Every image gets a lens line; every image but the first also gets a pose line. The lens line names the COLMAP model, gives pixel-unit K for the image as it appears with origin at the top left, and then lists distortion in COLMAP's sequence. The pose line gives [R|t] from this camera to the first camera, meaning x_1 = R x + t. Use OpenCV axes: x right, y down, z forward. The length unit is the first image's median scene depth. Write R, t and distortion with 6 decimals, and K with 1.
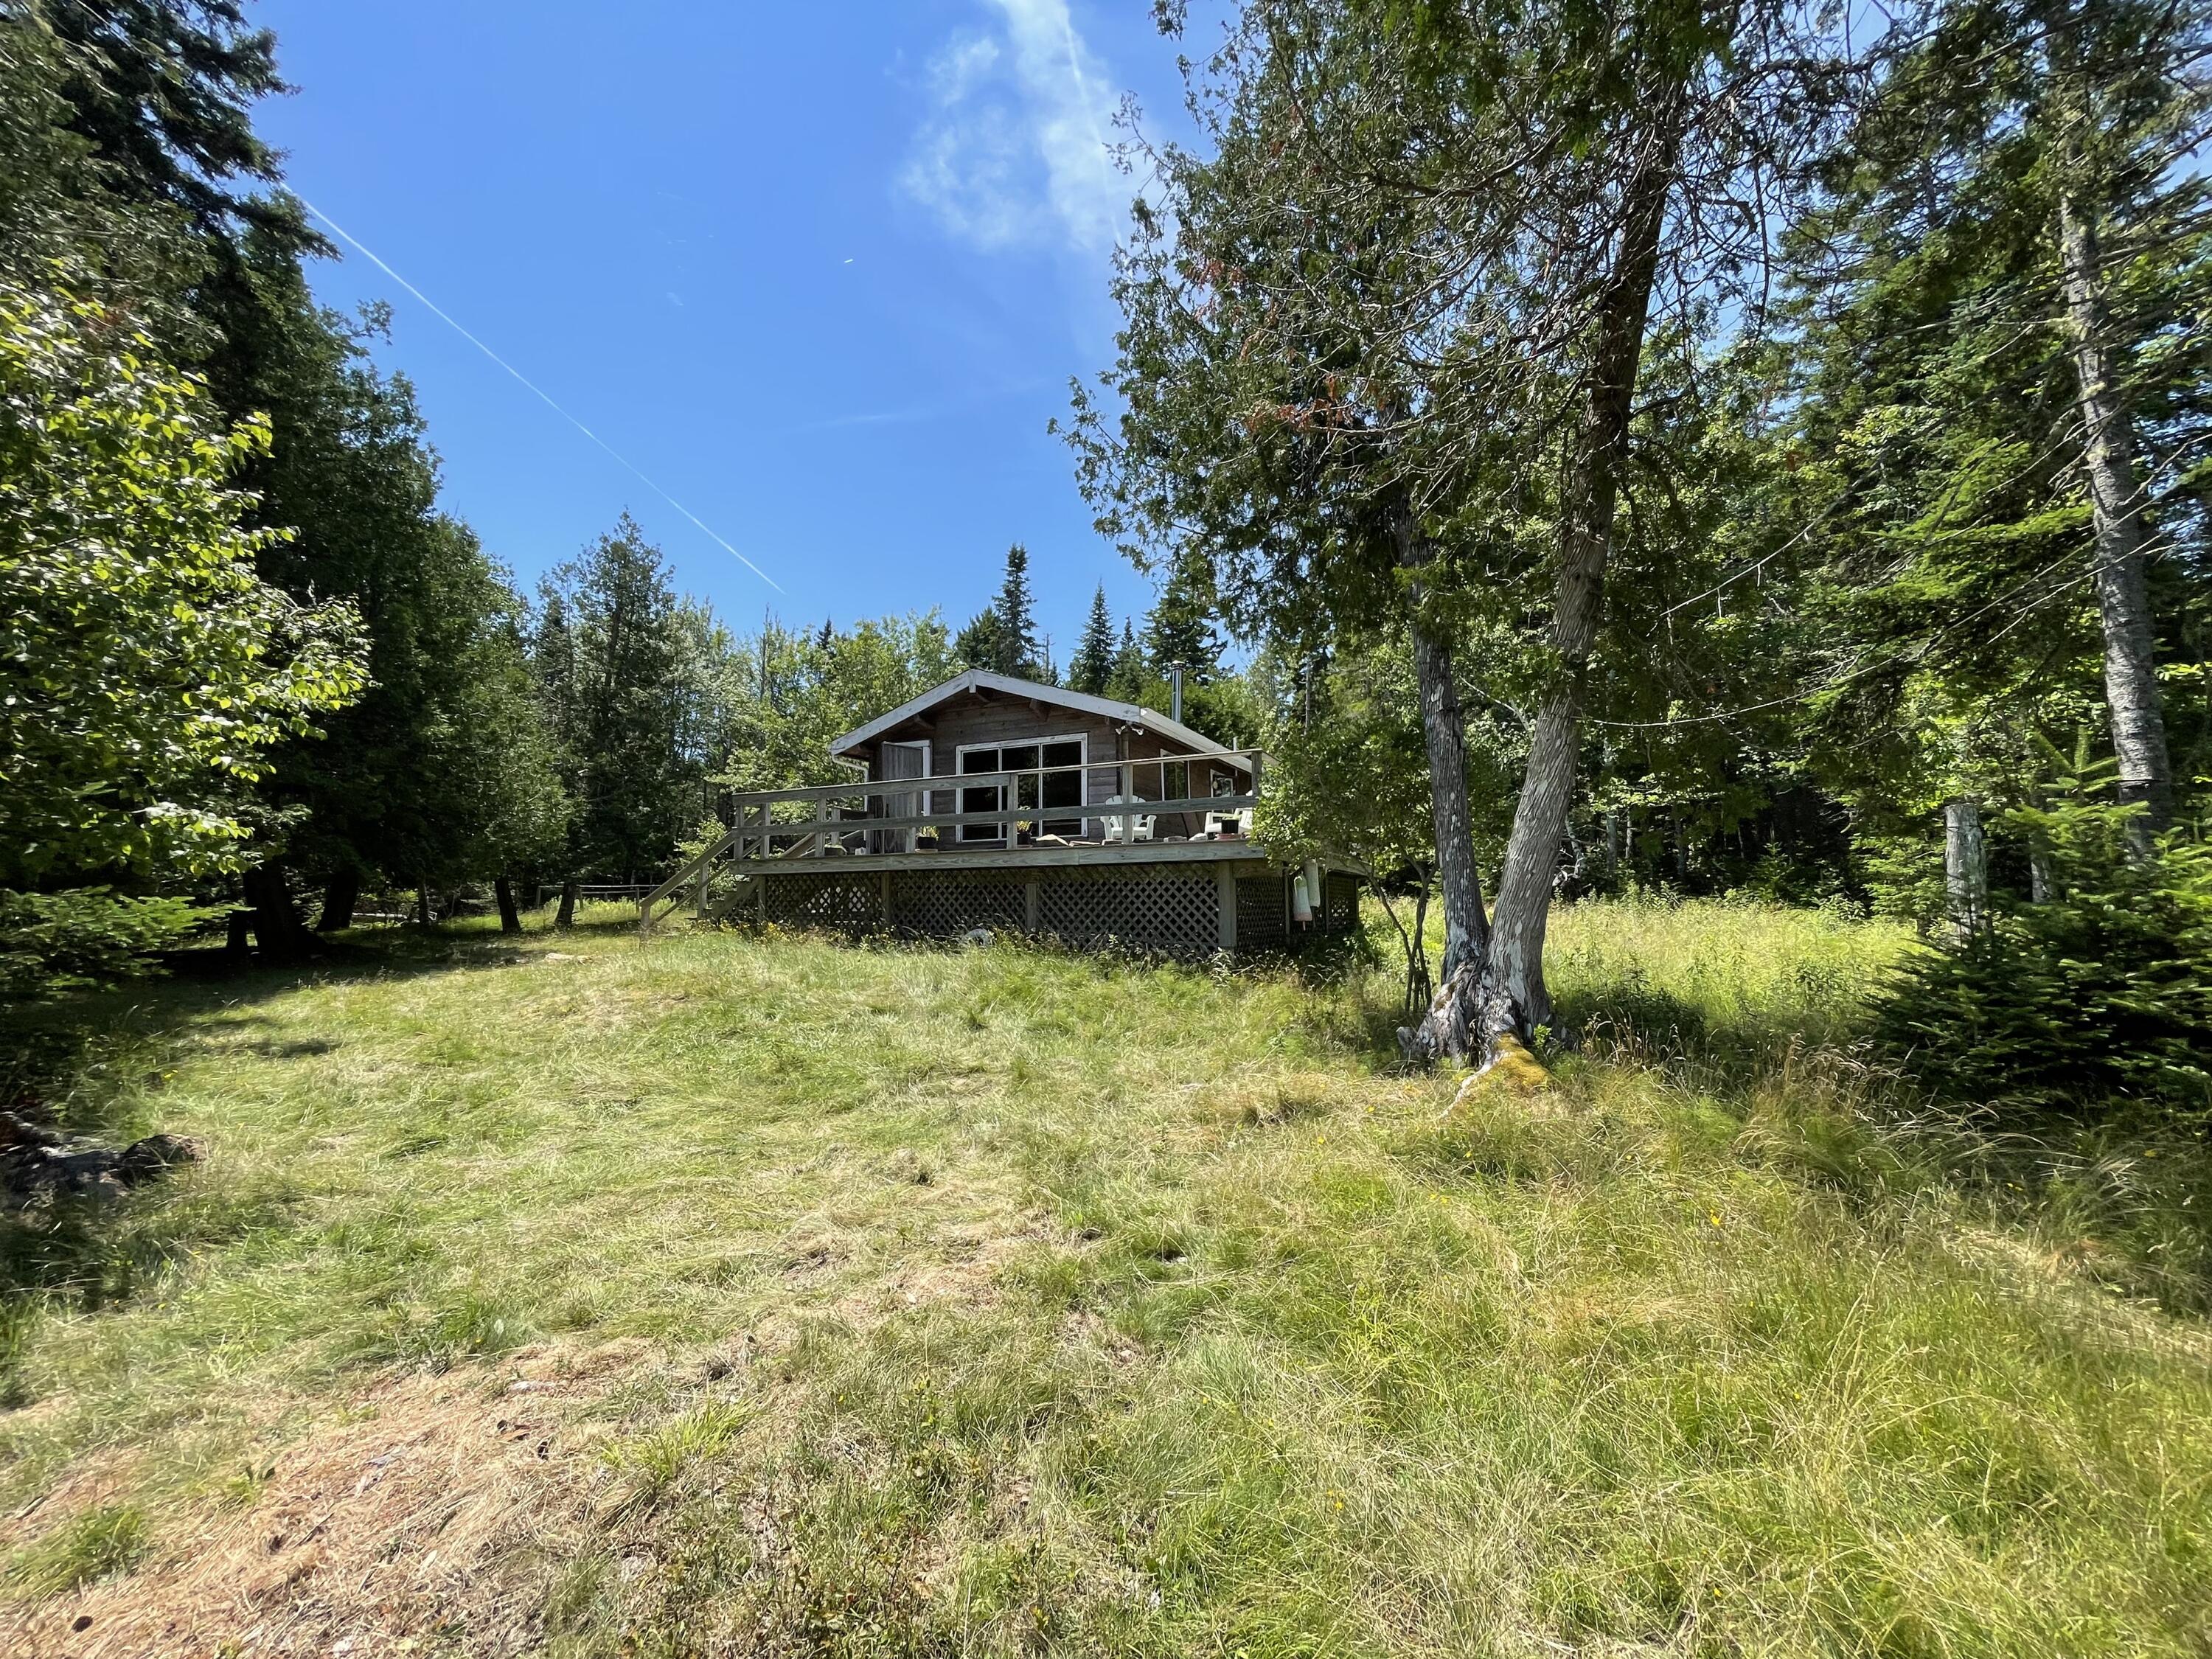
lens RADIAL K [[895.7, 0, 1106.0], [0, 895.7, 829.5], [0, 0, 1]] dist [0.001117, 0.000114]
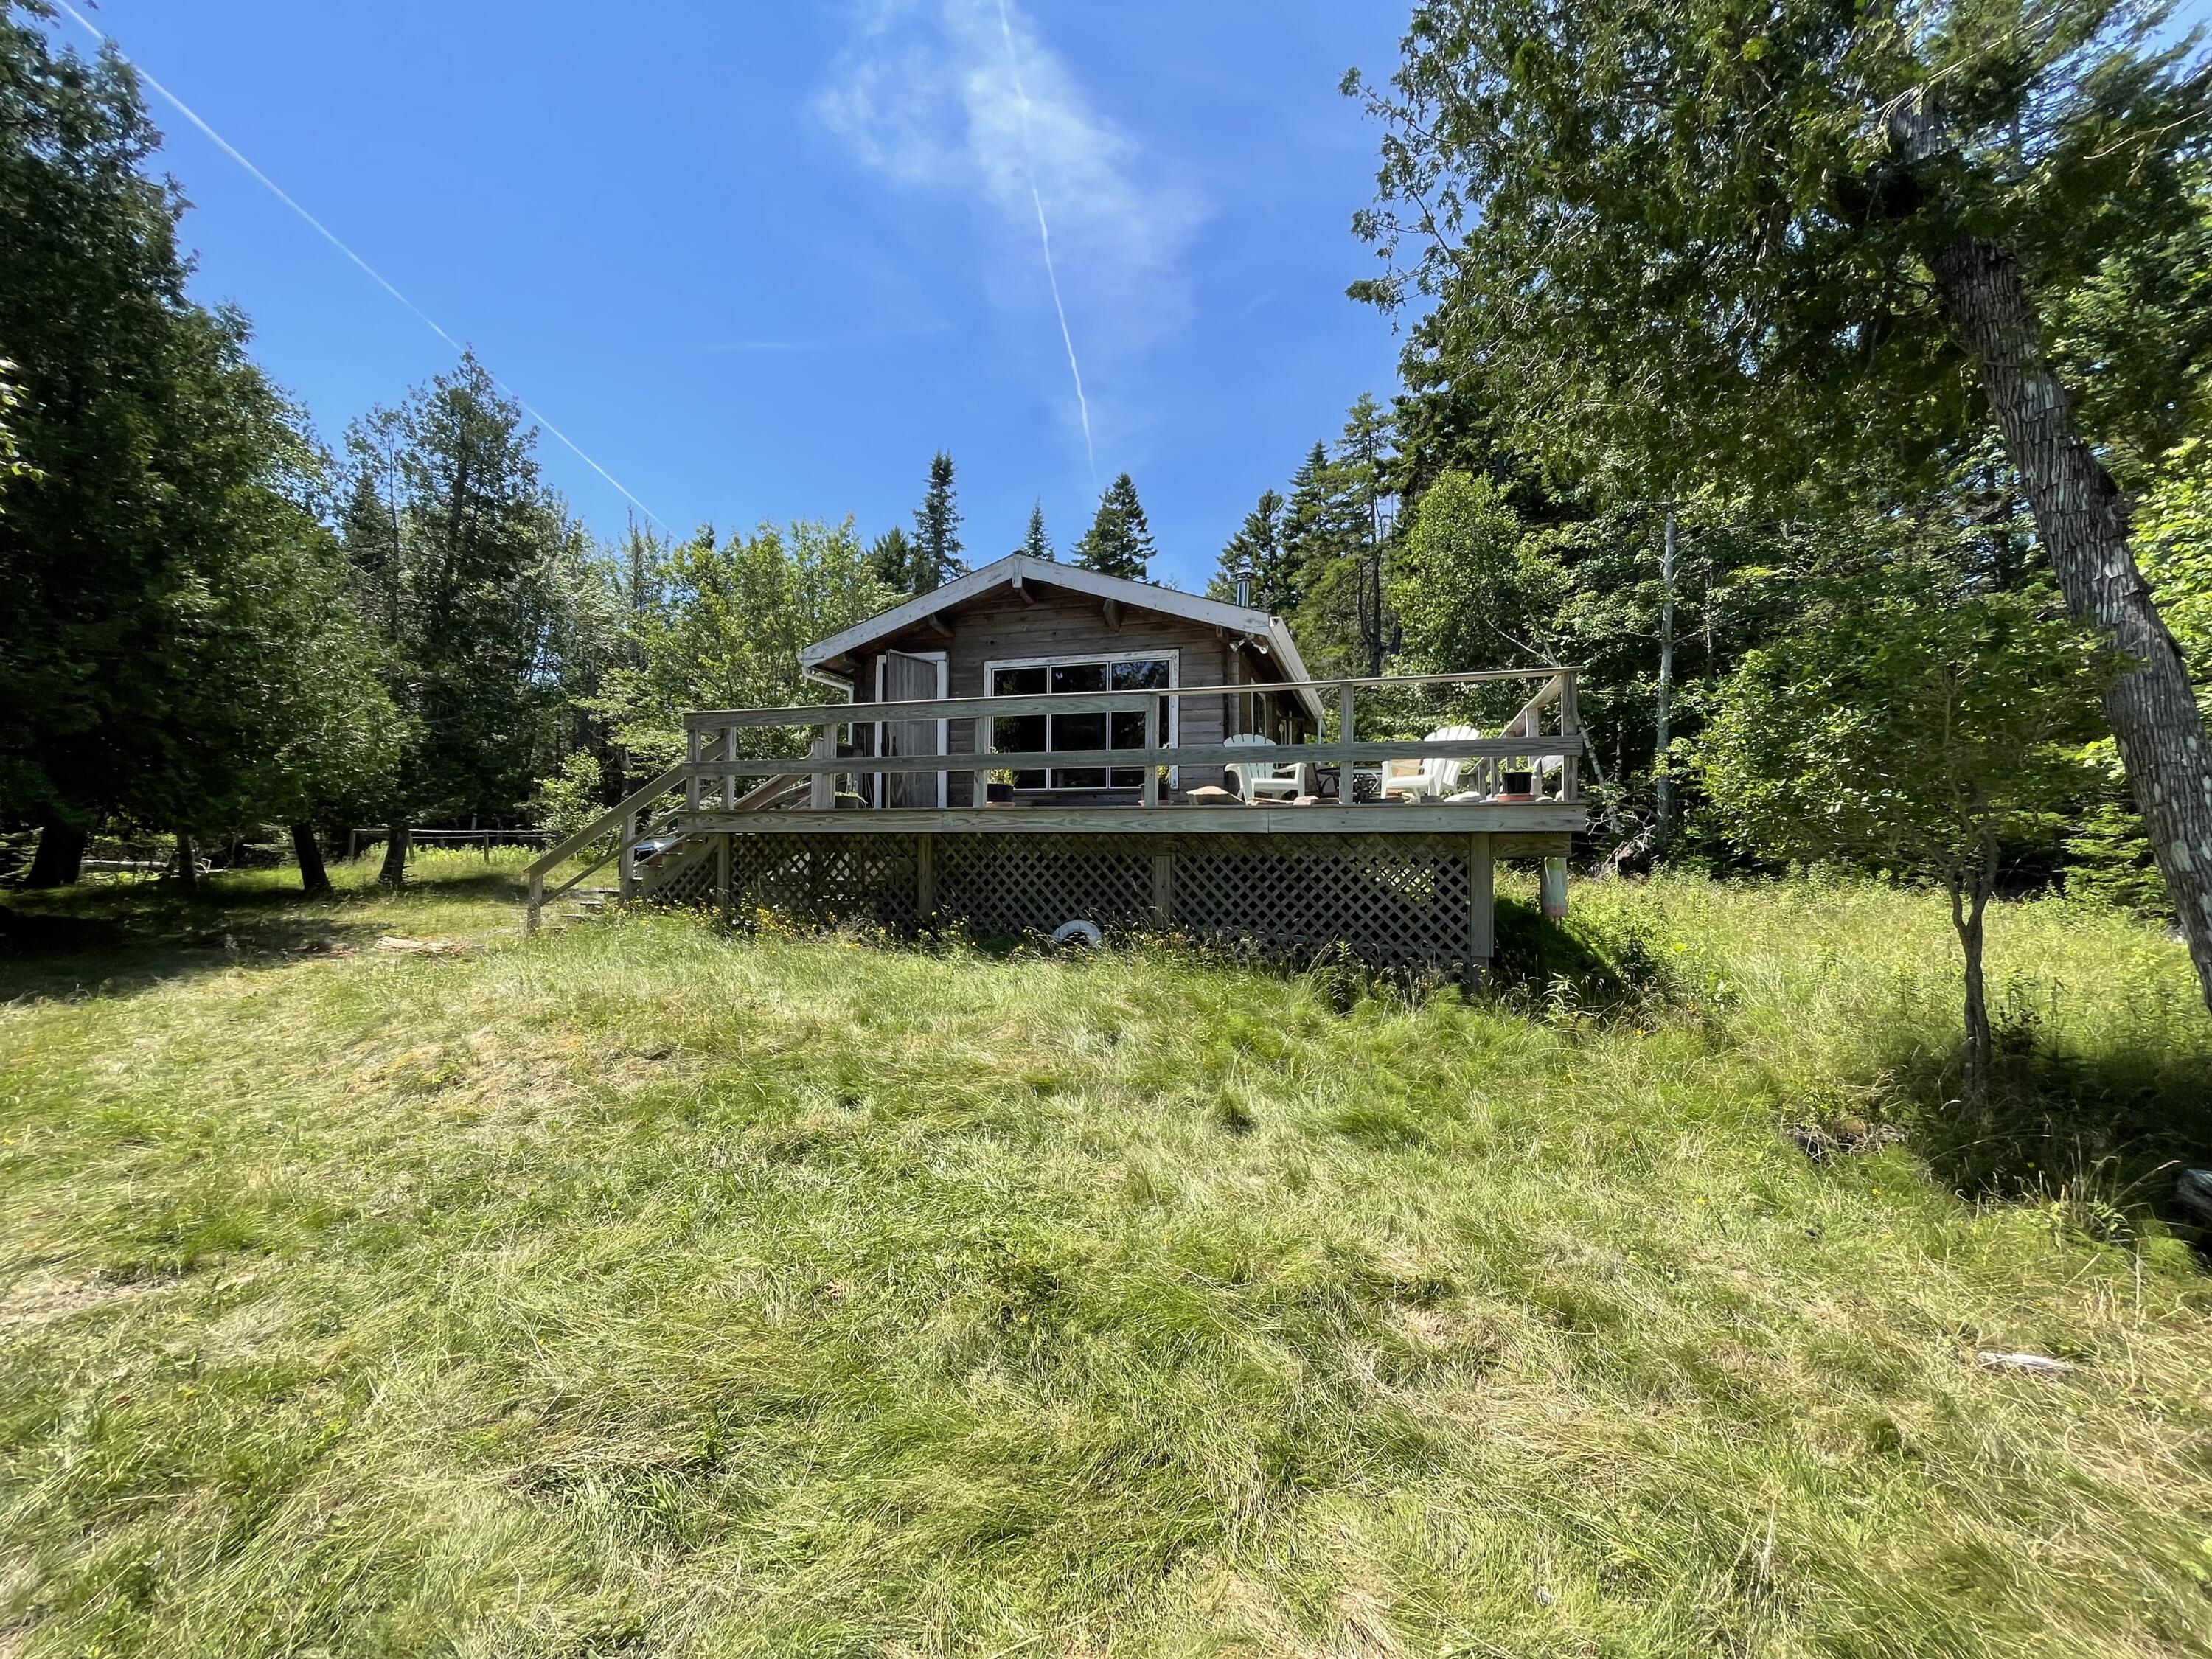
lens RADIAL K [[890.1, 0, 1107.9], [0, 890.1, 831.6], [0, 0, 1]] dist [-0.001291, -0.000428]
pose [[0.989351, 0.019225, 0.144273, -0.136000], [-0.027674, 0.998003, 0.056784, 0.002188], [-0.142893, -0.060172, 0.987907, 0.200603]]
